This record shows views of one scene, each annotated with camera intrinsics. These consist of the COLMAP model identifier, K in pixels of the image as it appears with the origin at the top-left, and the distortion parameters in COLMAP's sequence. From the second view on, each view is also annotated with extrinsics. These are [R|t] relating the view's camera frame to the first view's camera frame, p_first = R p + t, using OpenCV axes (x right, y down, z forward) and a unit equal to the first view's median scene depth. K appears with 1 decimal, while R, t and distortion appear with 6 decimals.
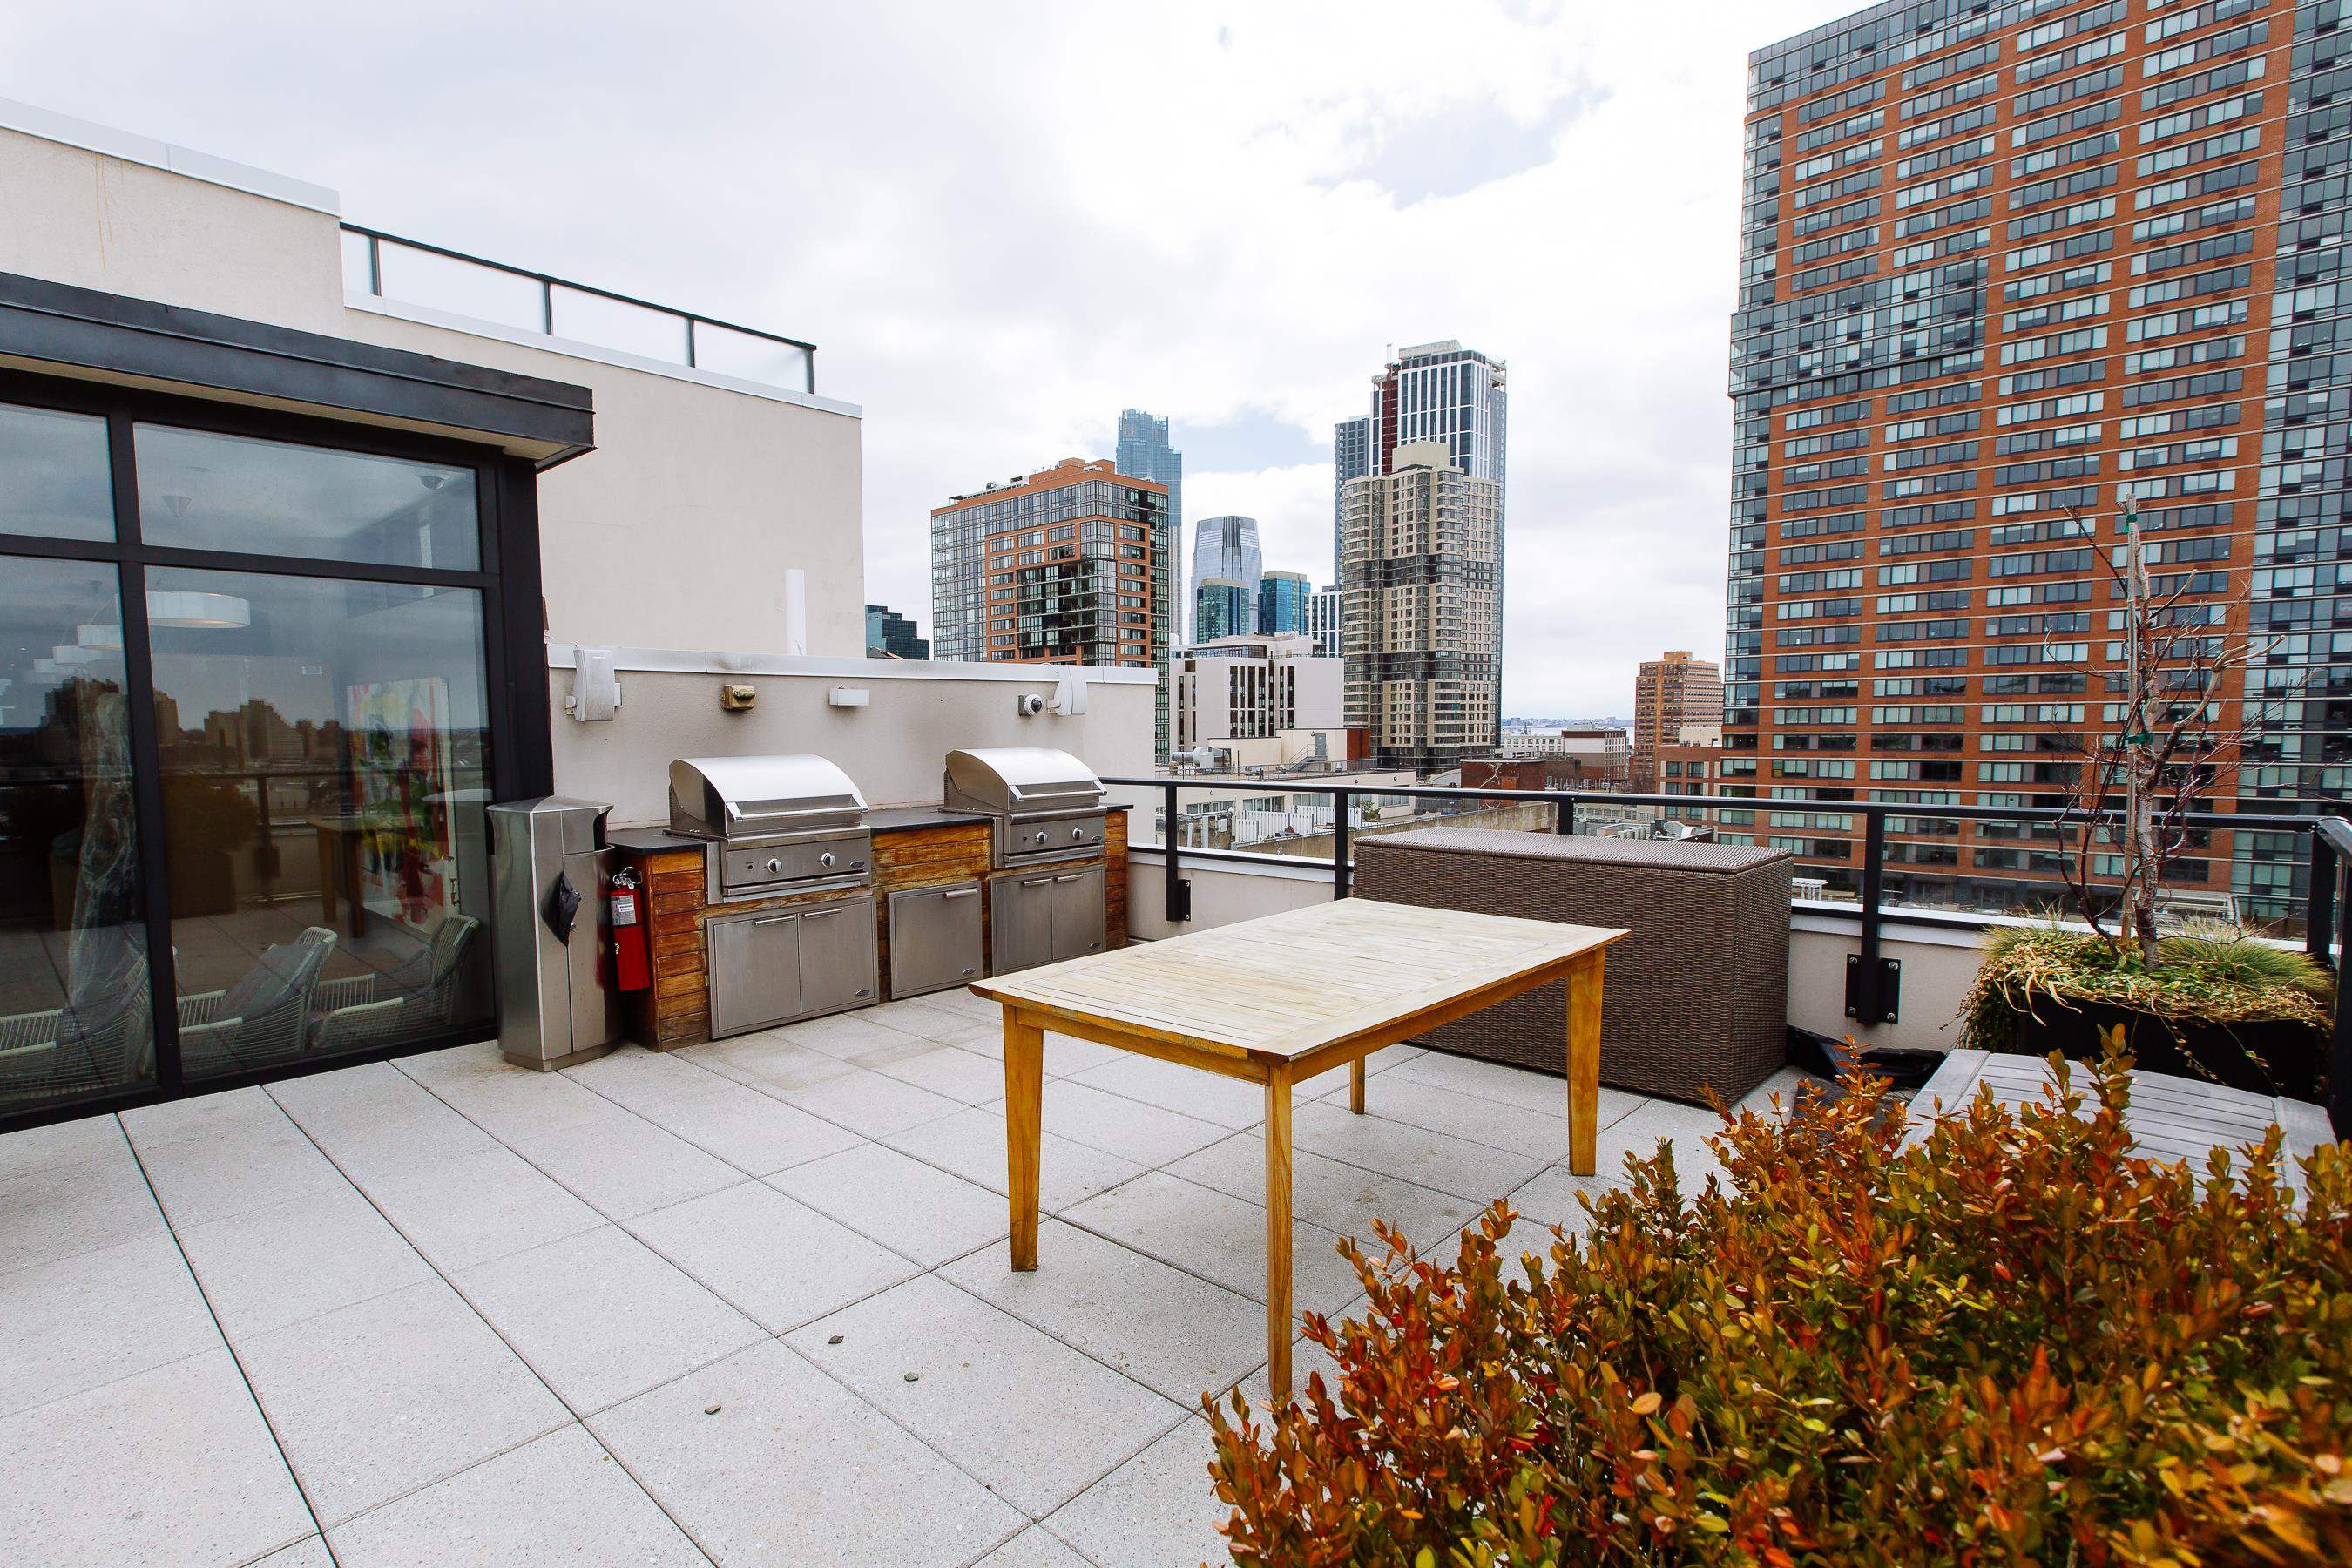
lens RADIAL K [[872.4, 0, 1176.0], [0, 872.4, 784.0], [0, 0, 1]] dist [0.012177, 0.000160]
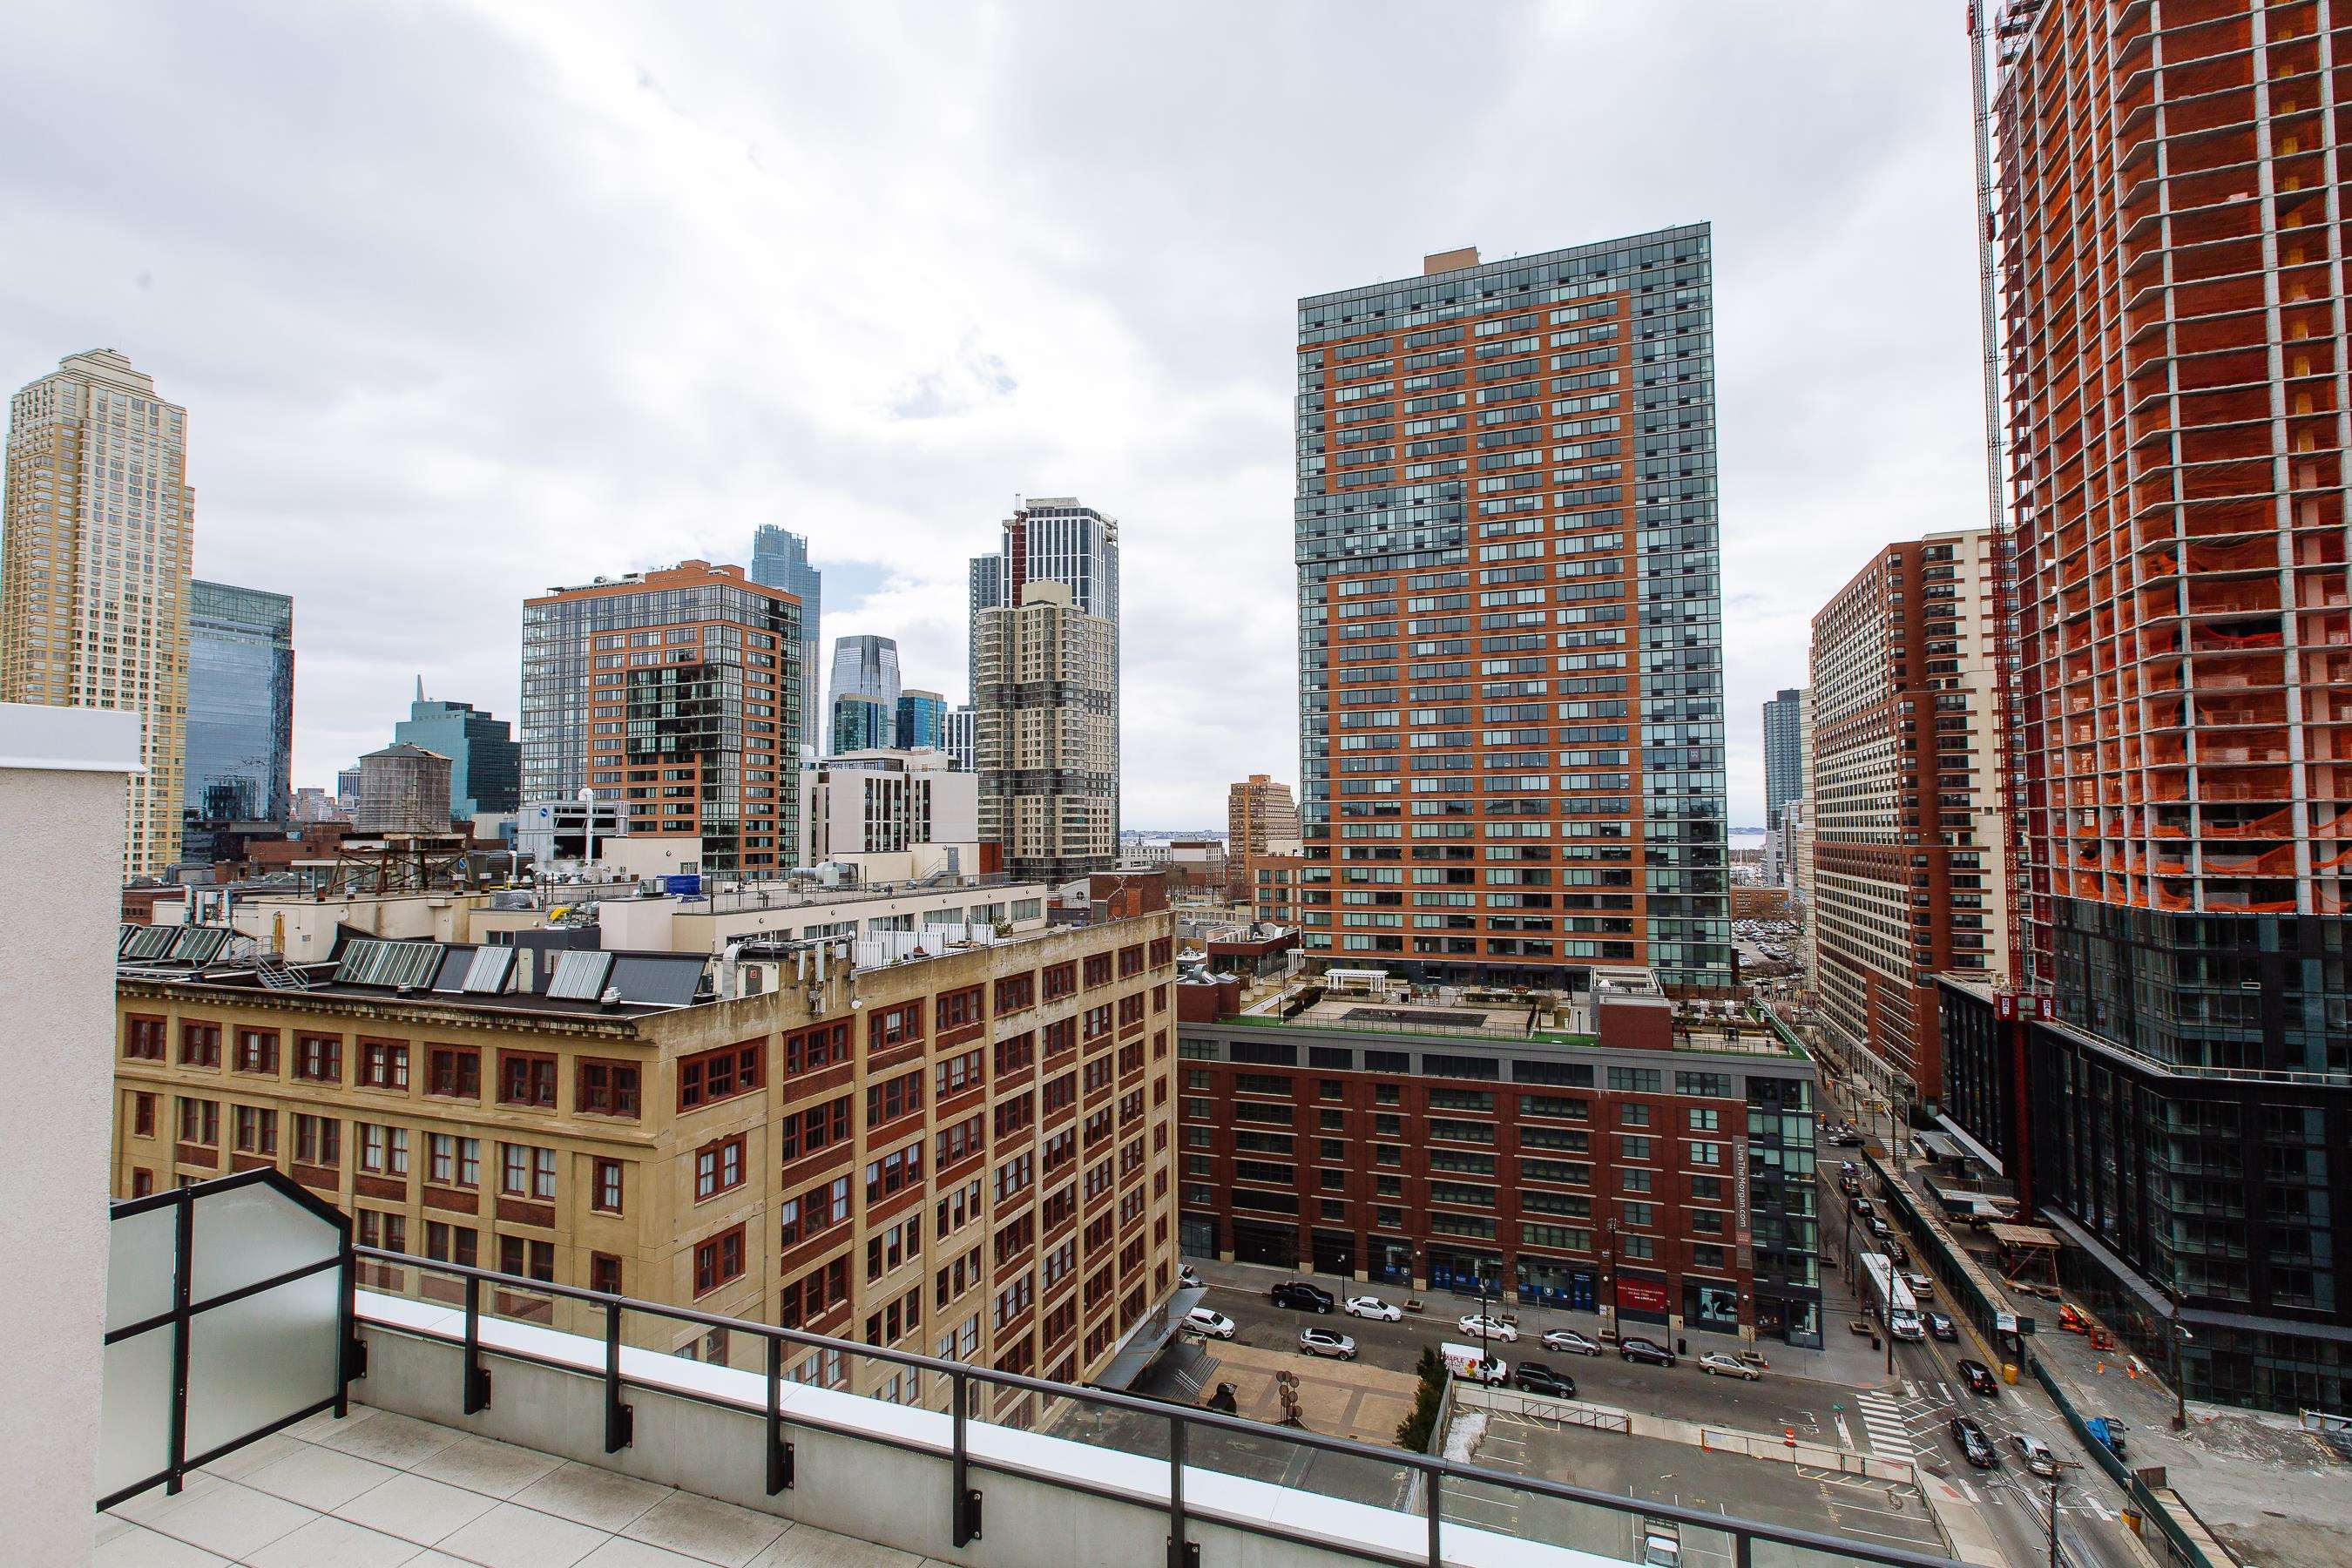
lens RADIAL K [[1087.9, 0, 1176.0], [0, 1087.9, 784.0], [0, 0, 1]] dist [-0.051298, 0.000102]
pose [[0.927612, 0.019353, 0.373043, -0.066011], [0.027698, 0.992344, -0.120355, 0.028585], [-0.372516, 0.121975, 0.919975, -0.256933]]
